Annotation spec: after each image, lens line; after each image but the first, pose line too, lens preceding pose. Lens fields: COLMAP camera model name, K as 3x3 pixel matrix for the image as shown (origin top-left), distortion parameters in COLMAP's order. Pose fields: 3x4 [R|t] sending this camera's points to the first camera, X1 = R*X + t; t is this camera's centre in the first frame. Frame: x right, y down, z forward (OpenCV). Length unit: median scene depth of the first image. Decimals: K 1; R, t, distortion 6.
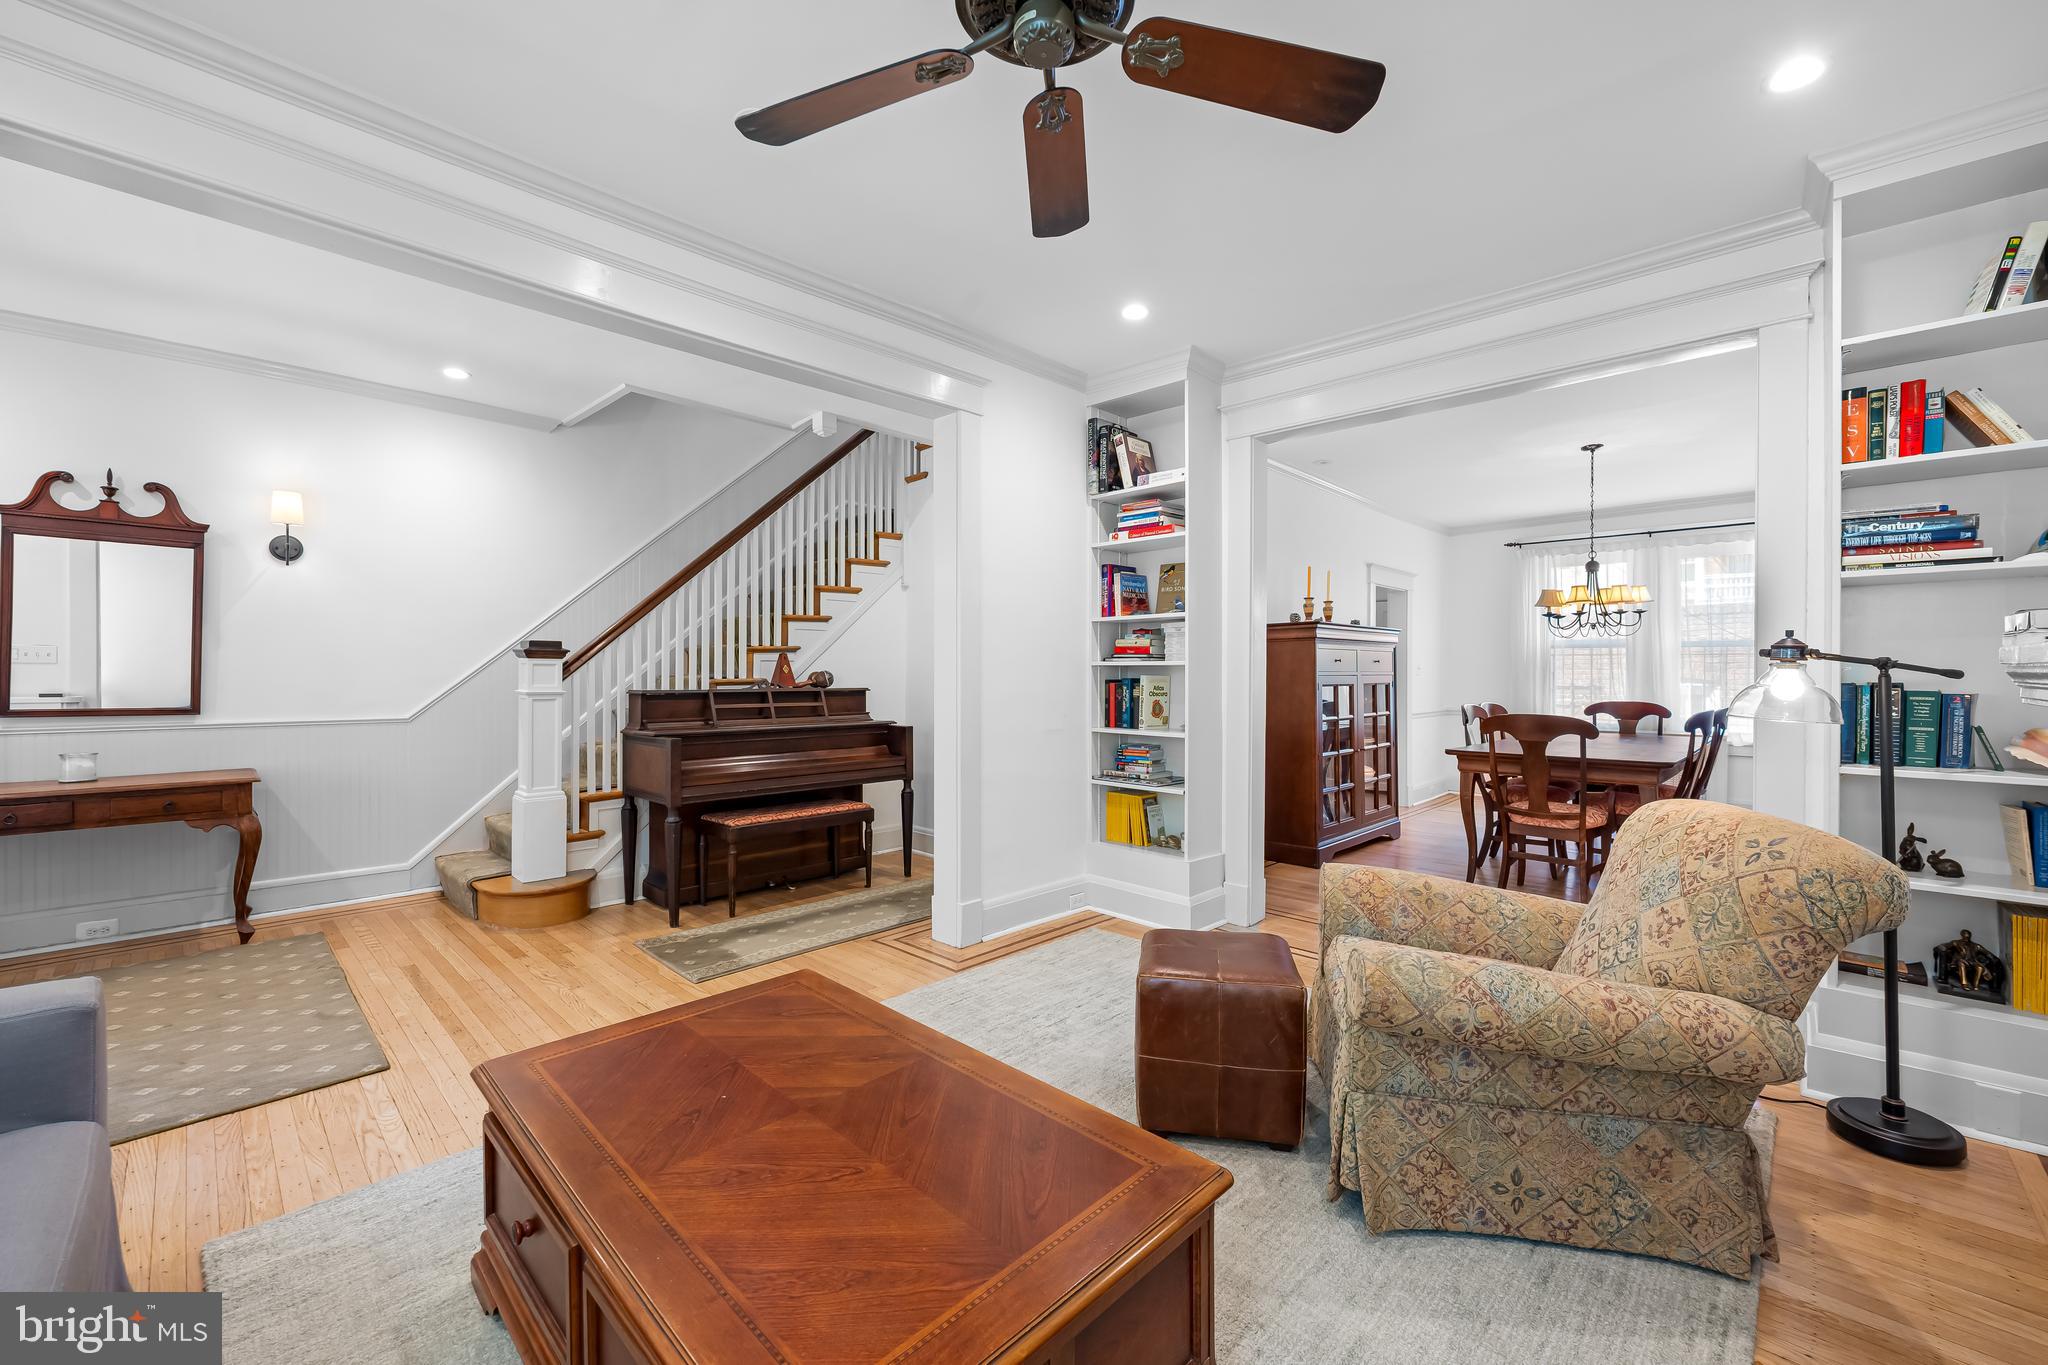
lens RADIAL K [[820.3, 0, 1030.4], [0, 820.3, 680.2], [0, 0, 1]] dist [-0.002314, -0.000400]
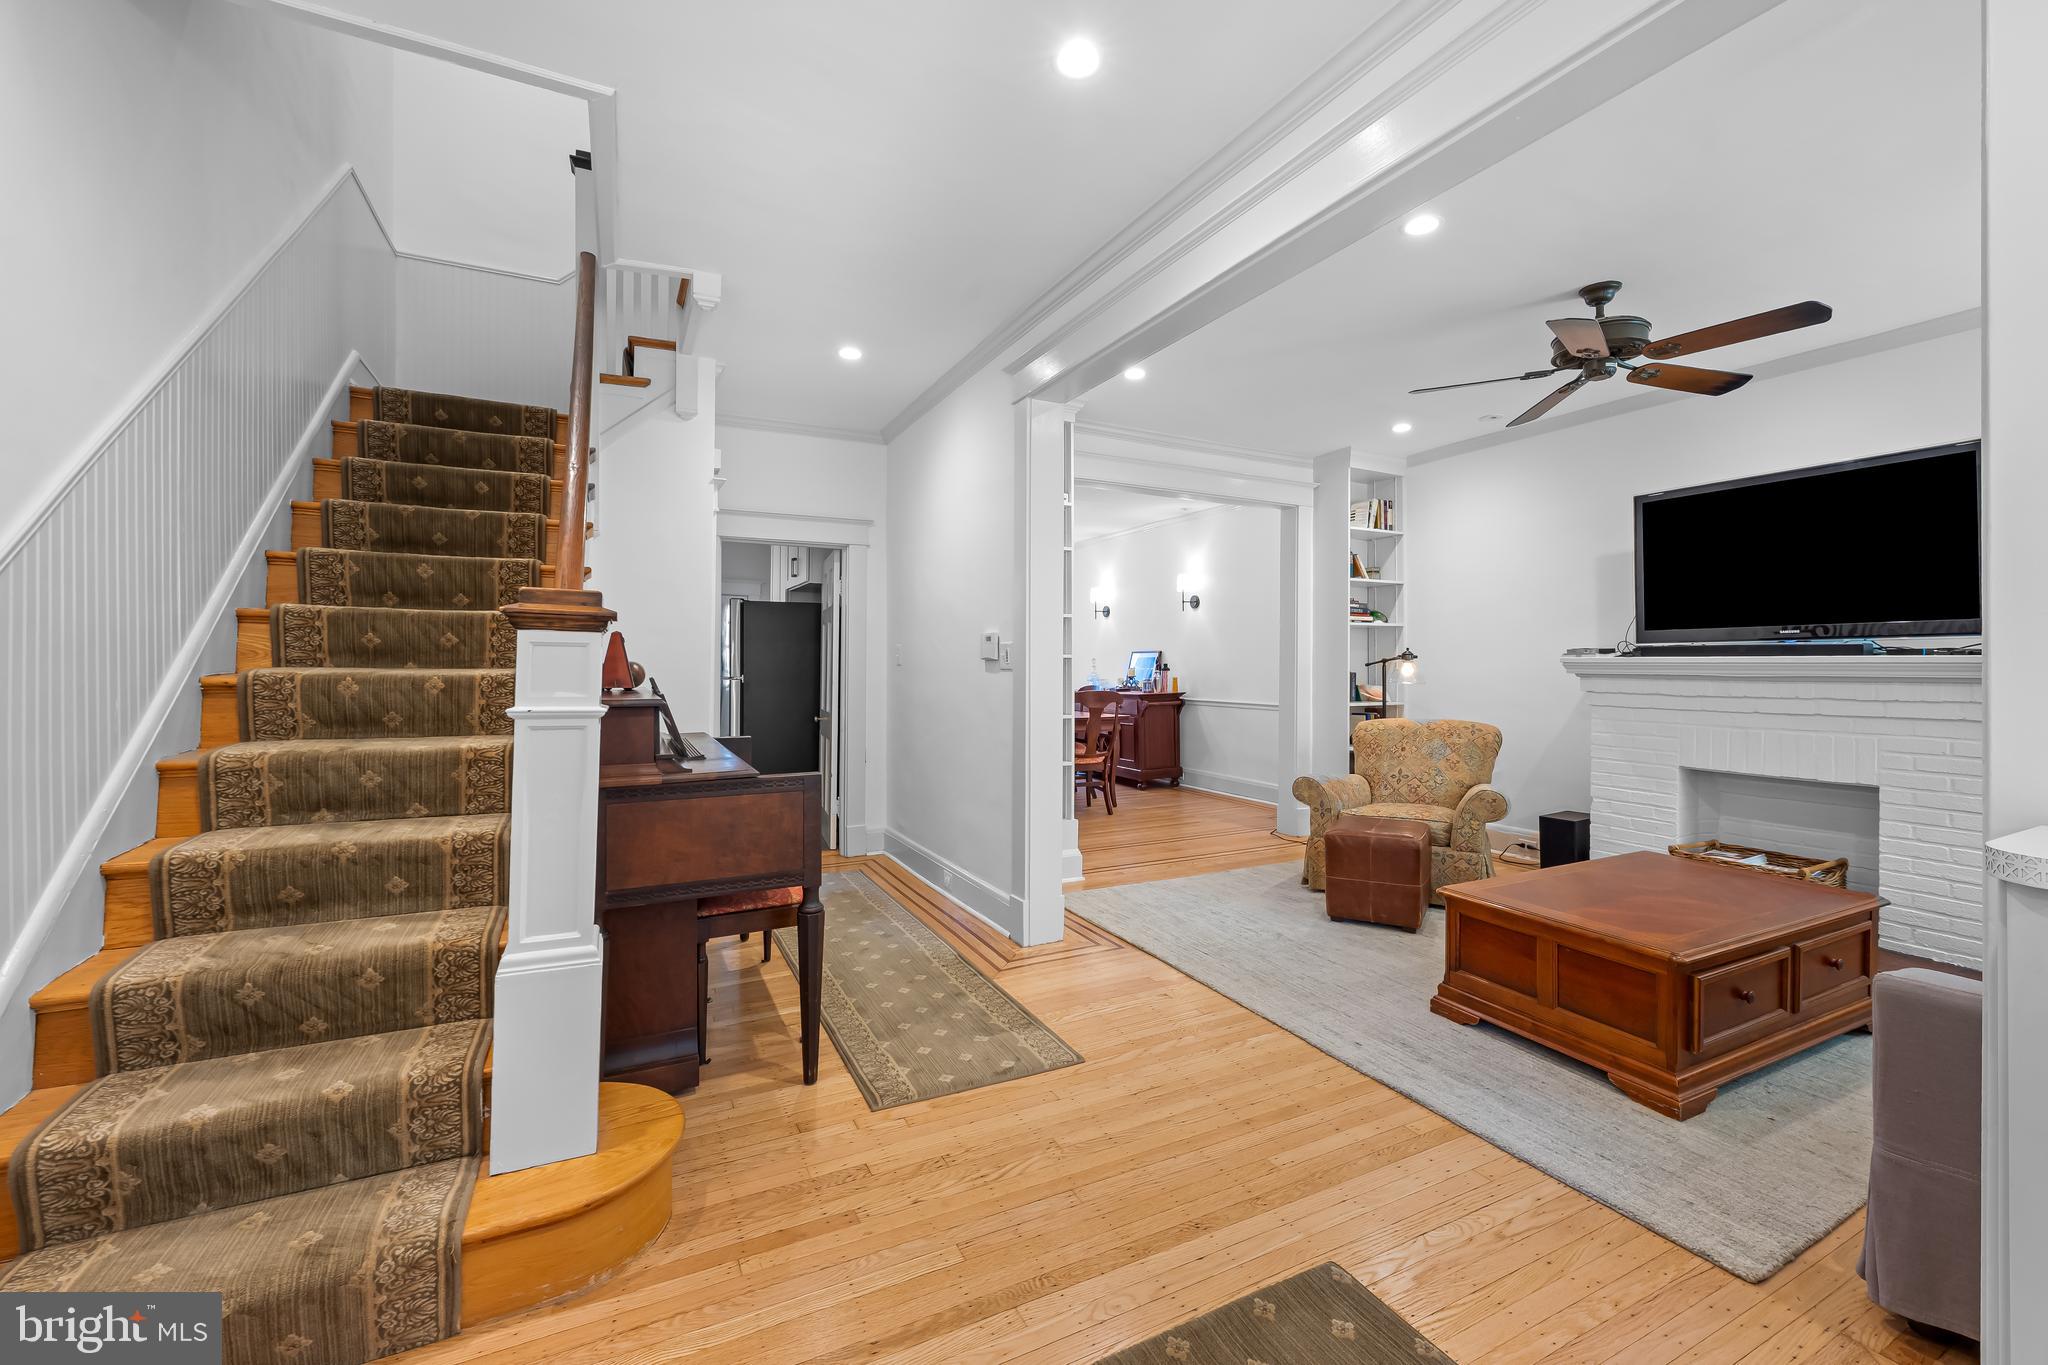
lens RADIAL K [[820.3, 0, 1027.5], [0, 820.3, 666.7], [0, 0, 1]] dist [-0.002314, -0.000400]
pose [[0.335629, -0.002500, 0.941991, -0.897828], [0.006426, 0.999979, 0.000364, -0.004979], [-0.941972, 0.005931, 0.335638, 0.608239]]
